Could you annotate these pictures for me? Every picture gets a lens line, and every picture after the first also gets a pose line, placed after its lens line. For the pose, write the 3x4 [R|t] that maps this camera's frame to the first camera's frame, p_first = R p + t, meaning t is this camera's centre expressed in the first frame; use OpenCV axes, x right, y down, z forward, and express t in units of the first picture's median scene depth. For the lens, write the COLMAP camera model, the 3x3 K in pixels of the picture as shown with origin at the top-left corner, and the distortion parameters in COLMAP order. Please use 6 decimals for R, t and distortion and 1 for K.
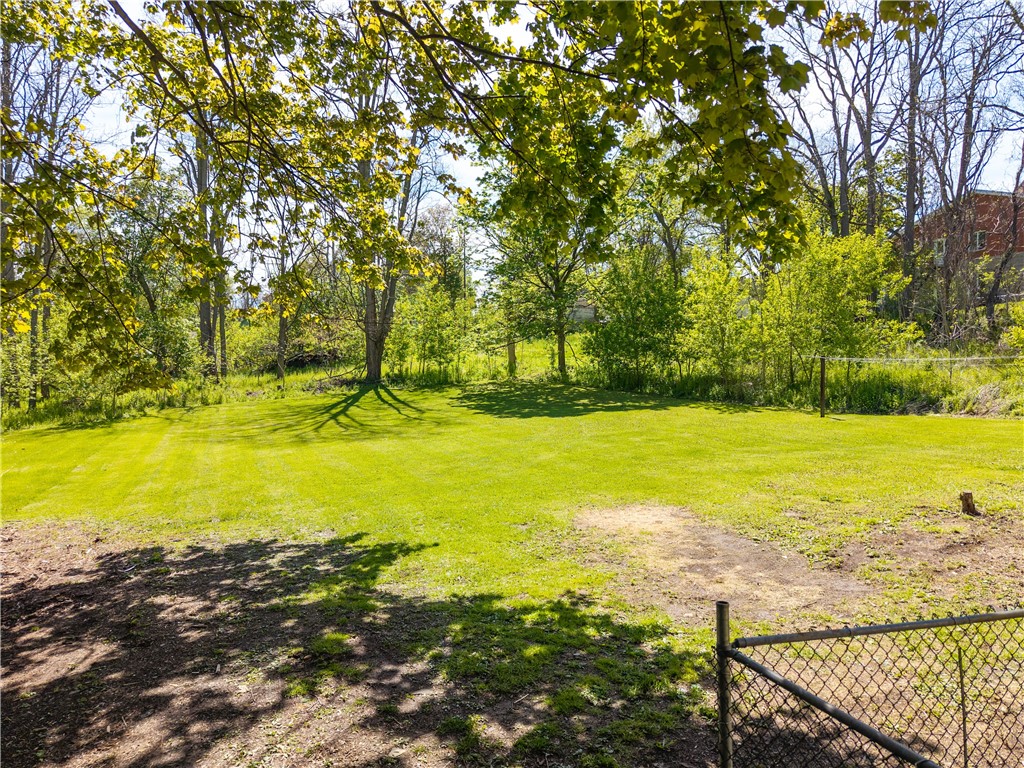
lens RADIAL K [[686.0, 0, 512.7], [0, 686.0, 381.9], [0, 0, 1]] dist [0.032852, -0.029807]
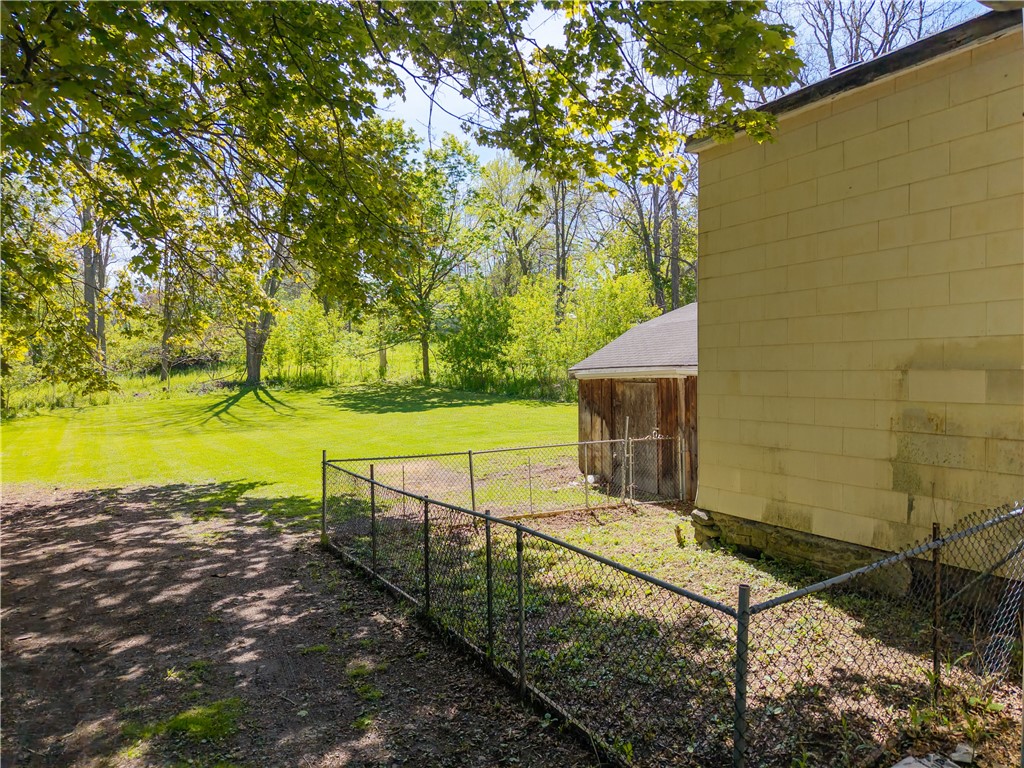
lens RADIAL K [[686.0, 0, 510.8], [0, 686.0, 381.5], [0, 0, 1]] dist [0.032852, -0.029807]
pose [[0.988629, -0.001259, 0.150372, 0.047579], [0.001286, 0.999999, -0.000084, -0.003628], [-0.150372, 0.000276, 0.988629, -0.190580]]
